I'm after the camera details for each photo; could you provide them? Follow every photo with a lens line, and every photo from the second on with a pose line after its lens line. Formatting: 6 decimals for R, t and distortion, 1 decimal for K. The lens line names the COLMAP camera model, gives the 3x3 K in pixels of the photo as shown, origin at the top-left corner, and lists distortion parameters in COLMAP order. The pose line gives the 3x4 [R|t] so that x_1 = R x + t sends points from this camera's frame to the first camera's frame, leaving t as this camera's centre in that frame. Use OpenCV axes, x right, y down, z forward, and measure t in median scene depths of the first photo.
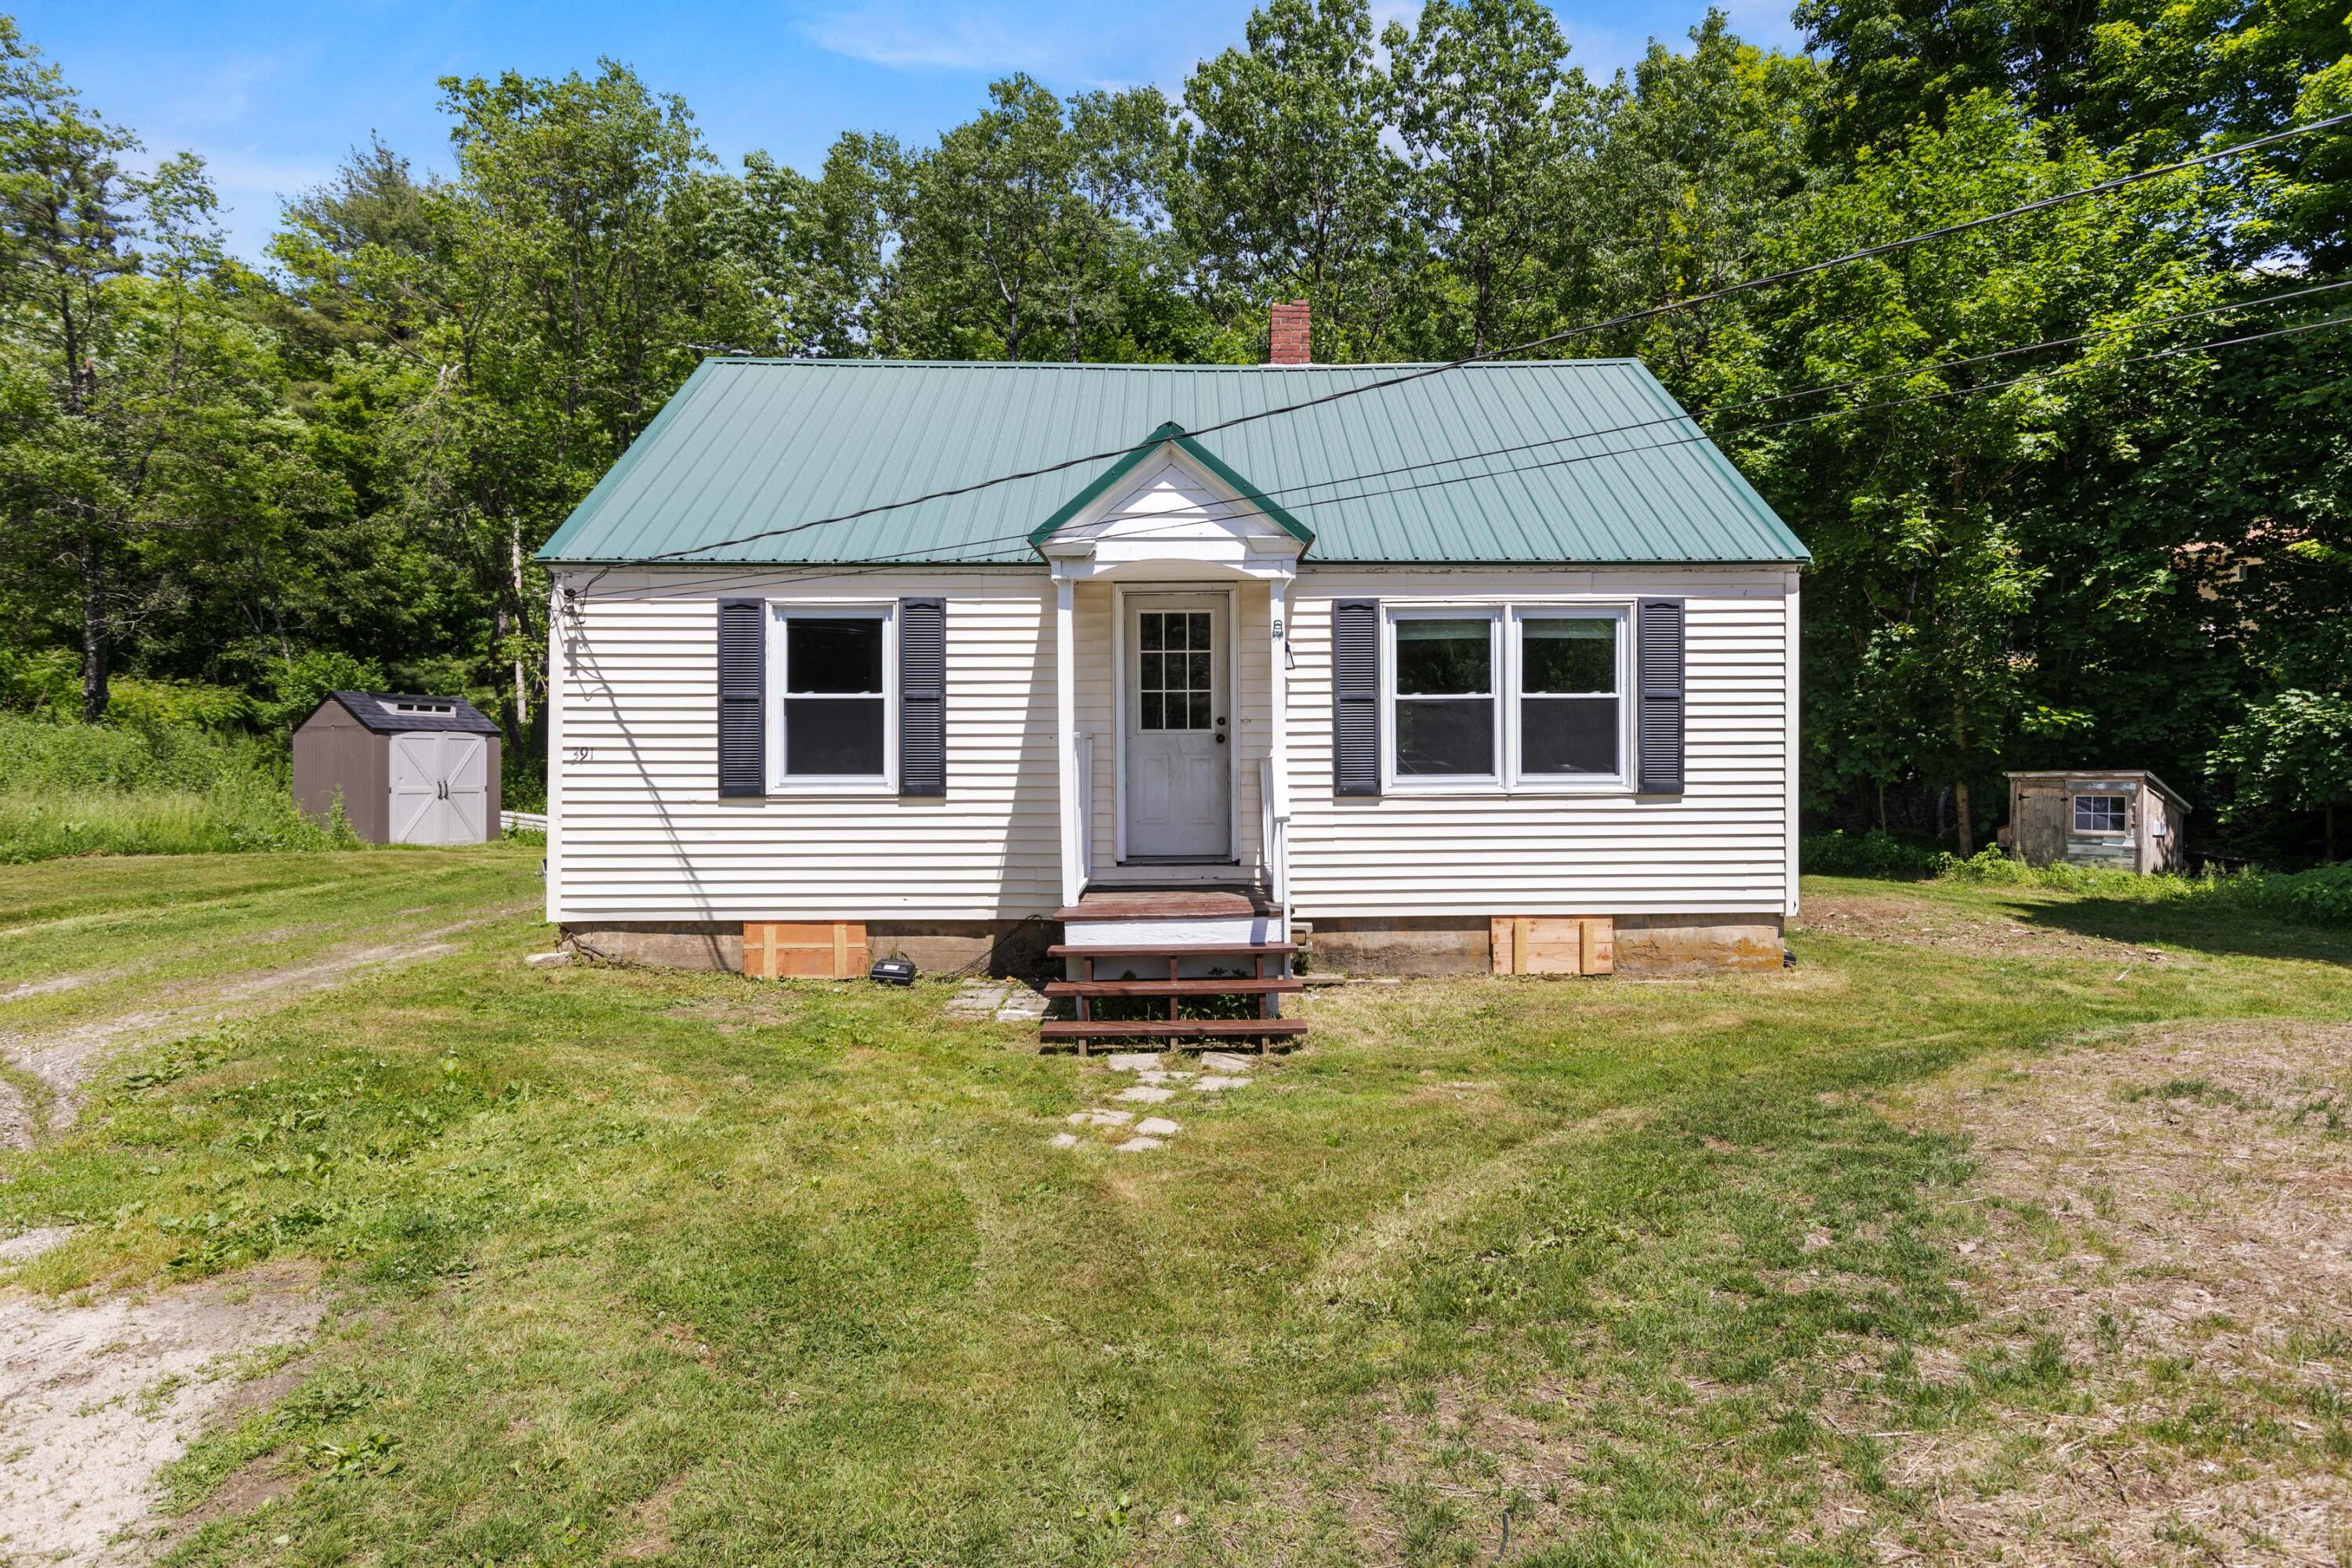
lens RADIAL K [[1278.3, 0, 1175.3], [0, 1278.3, 743.9], [0, 0, 1]] dist [-0.000850, -0.000610]
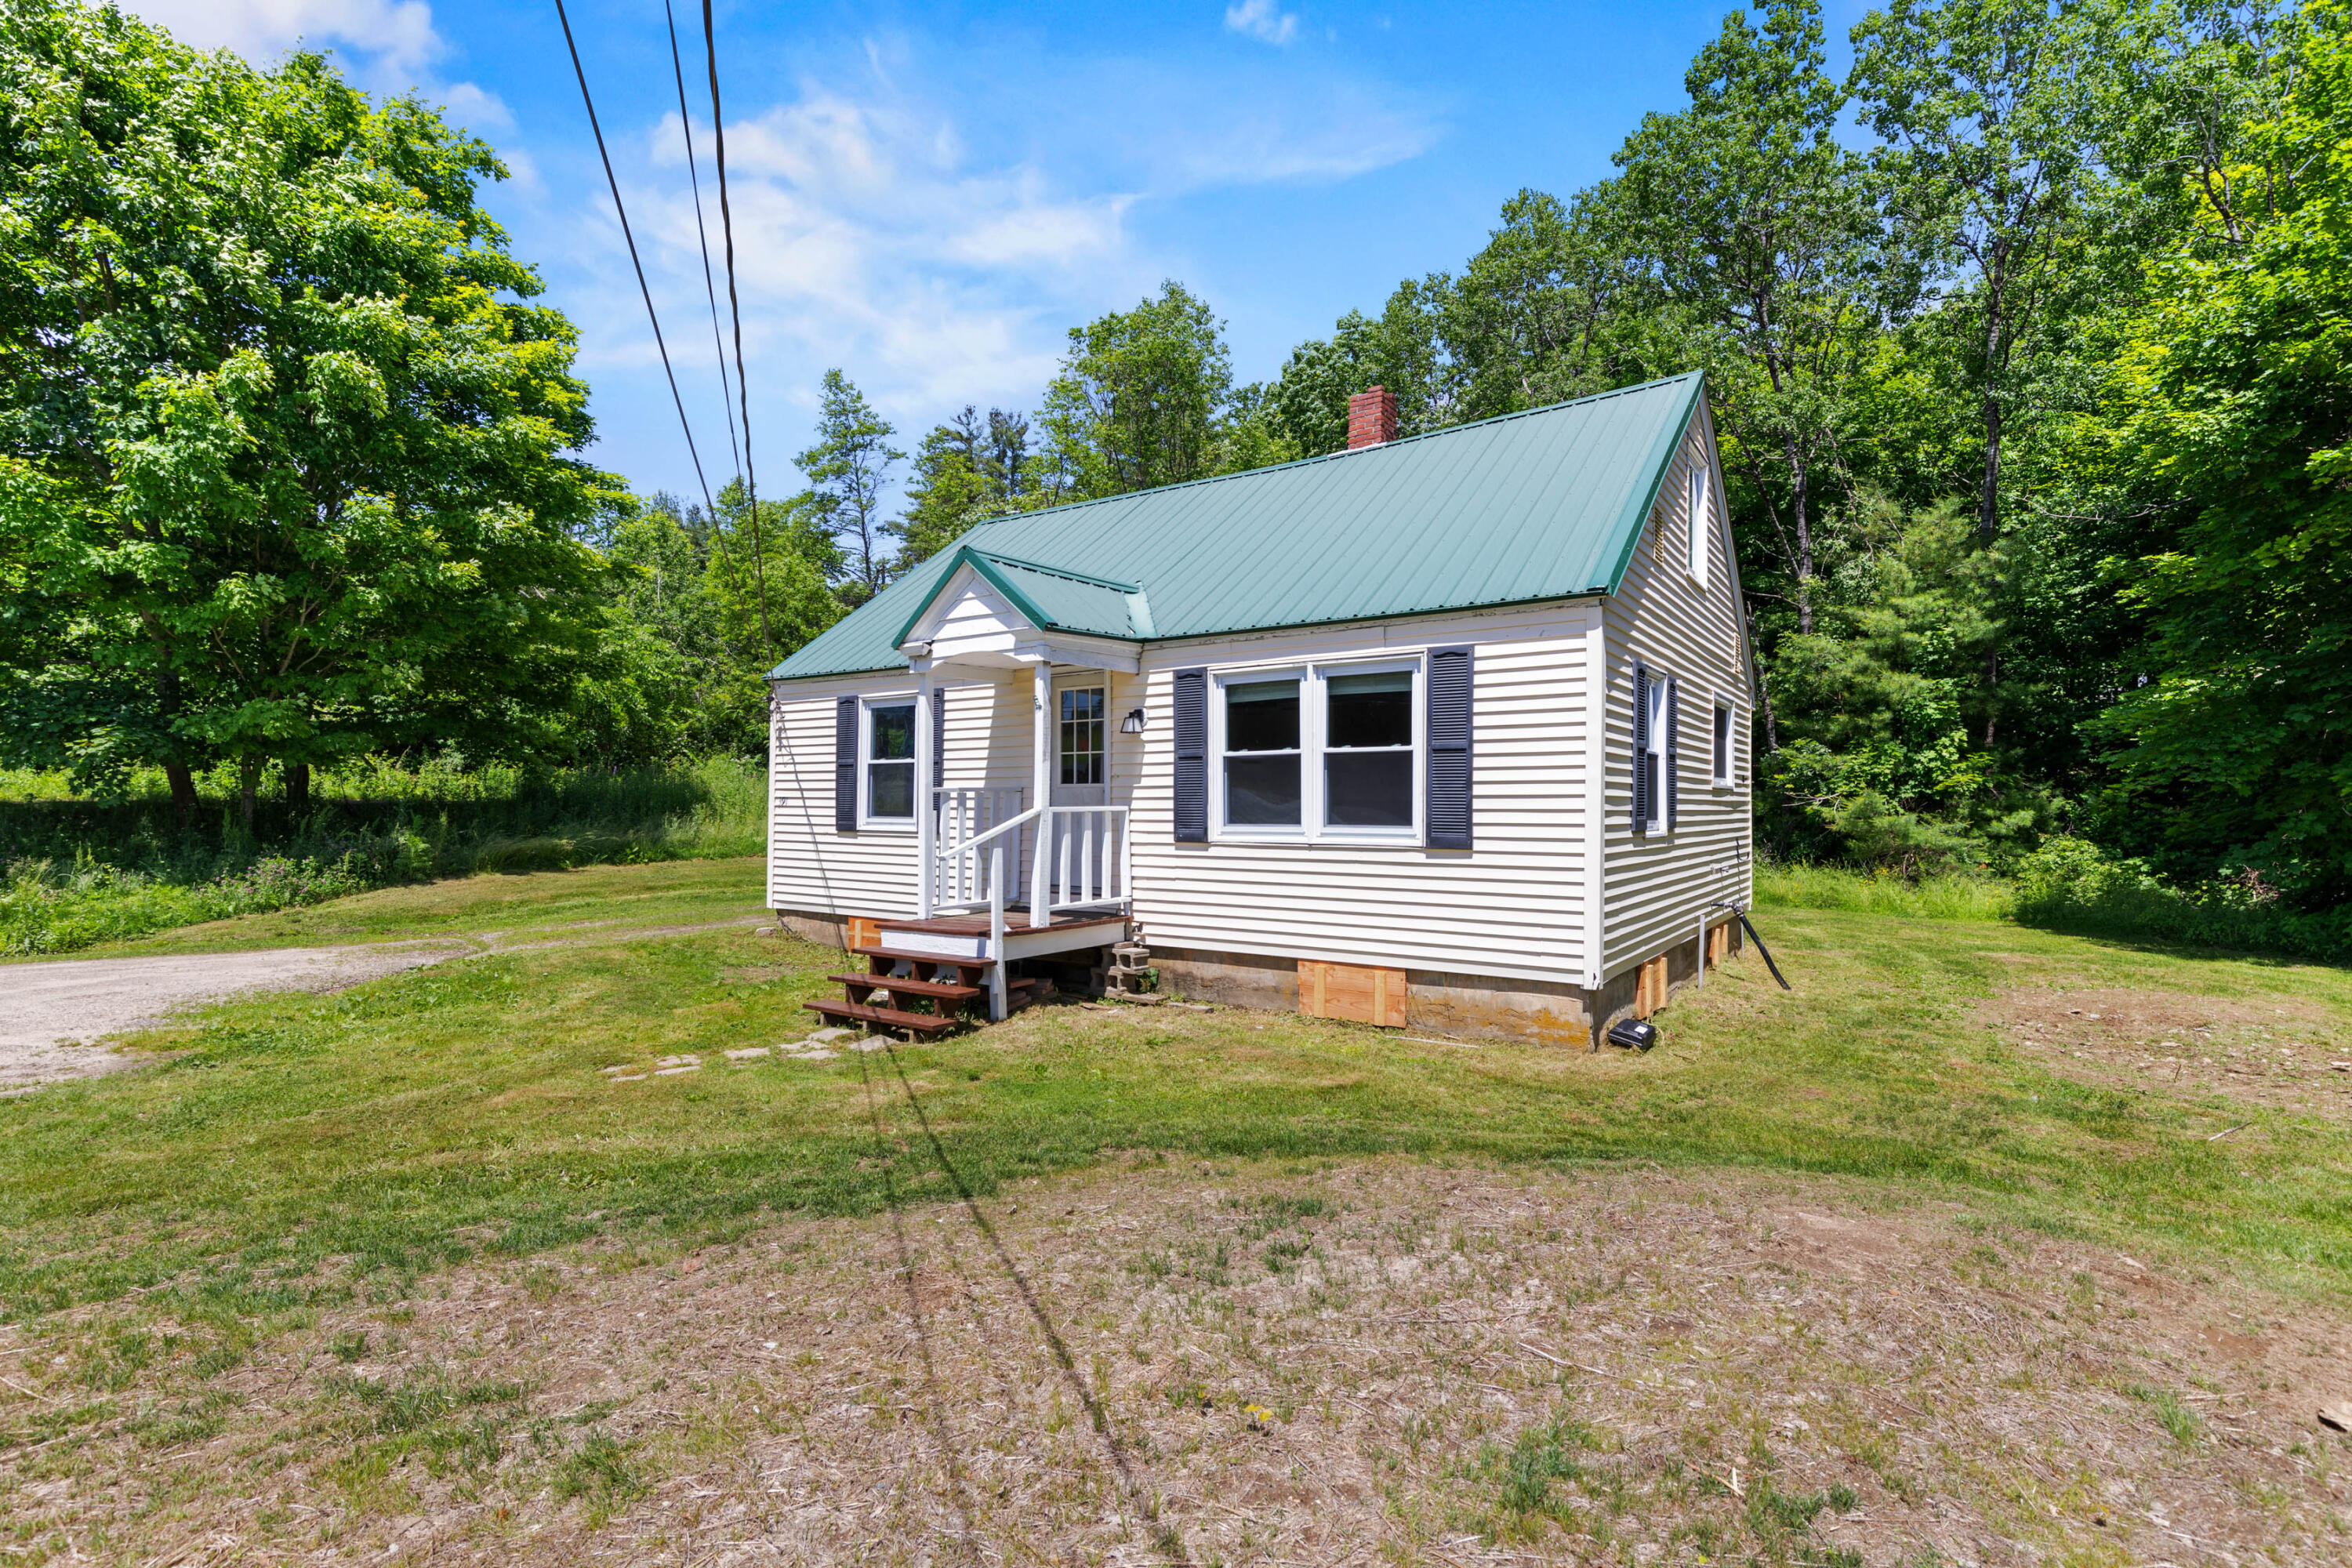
lens RADIAL K [[1071.1, 0, 1176.0], [0, 1071.1, 784.0], [0, 0, 1]] dist [0.019746, -0.019474]
pose [[0.809306, -0.003931, -0.587375, 0.690615], [0.002782, 0.999992, -0.002859, -0.008124], [0.587381, 0.000680, 0.809310, 0.220592]]
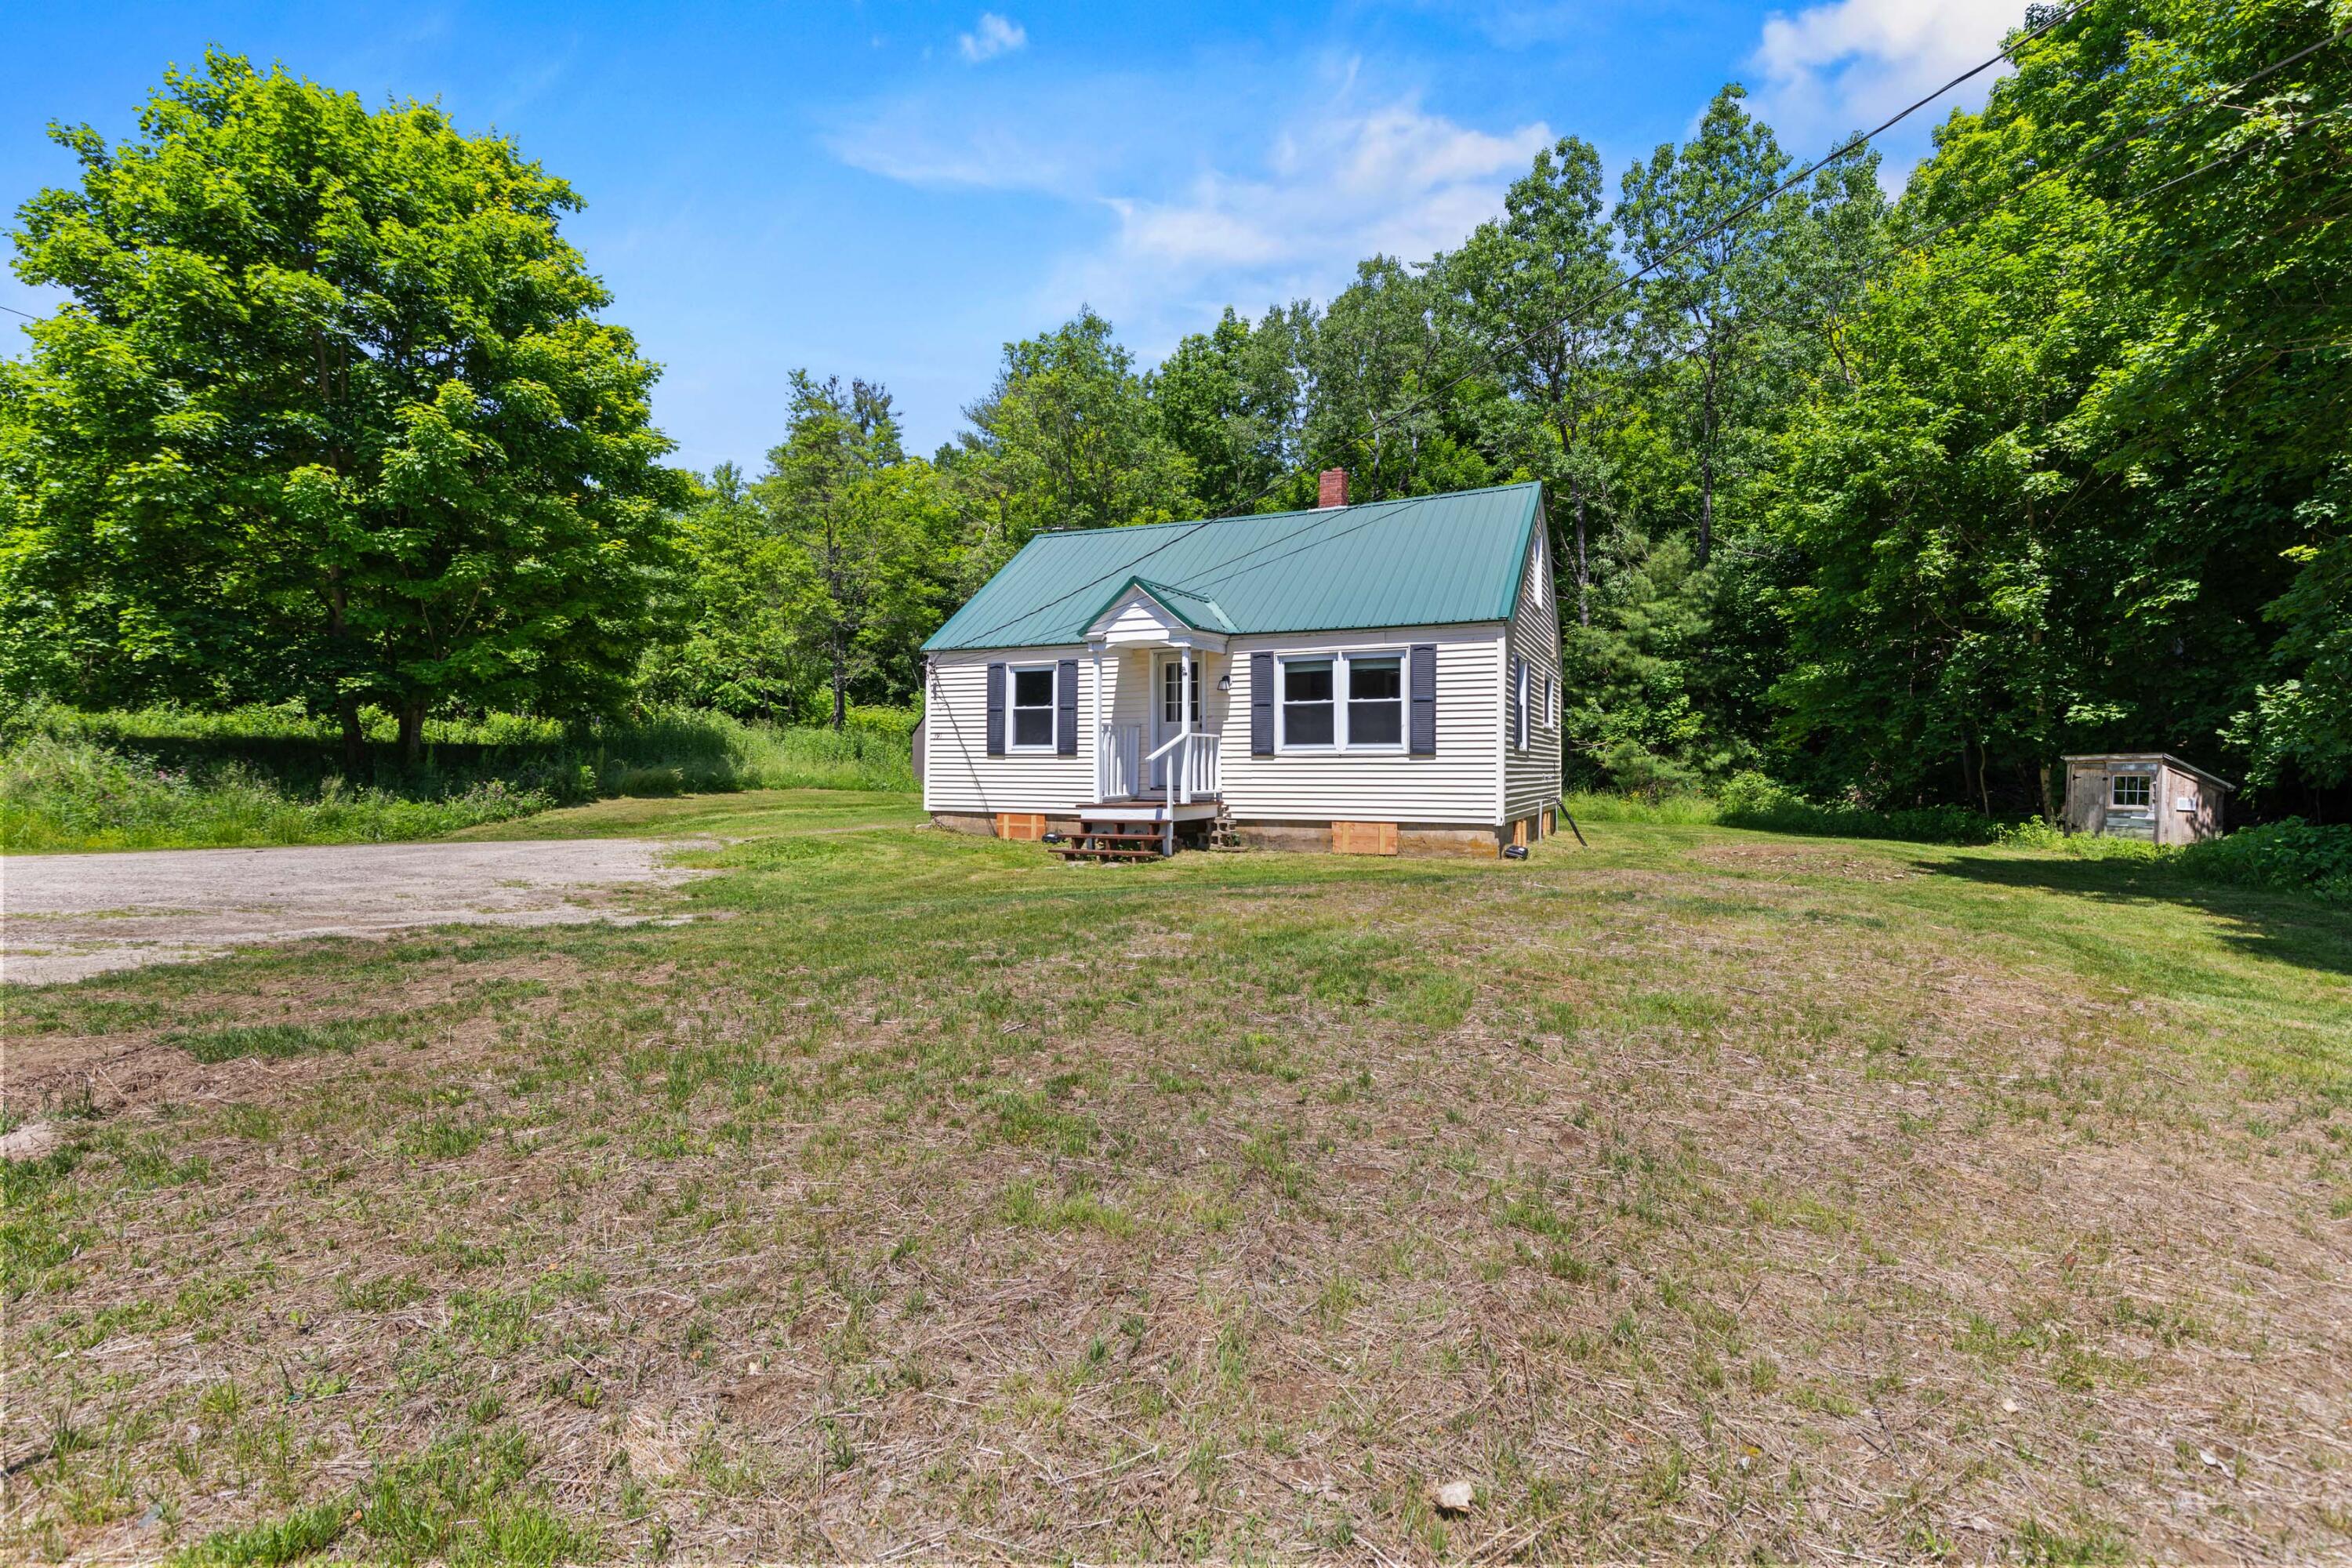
lens RADIAL K [[1056.5, 0, 1184.6], [0, 1056.5, 739.0], [0, 0, 1]] dist [0.000813, -0.000074]
pose [[0.900414, -0.004516, -0.435010, 0.721723], [0.000566, 0.999957, -0.009209, 0.030805], [0.435033, 0.008046, 0.900379, -0.467643]]
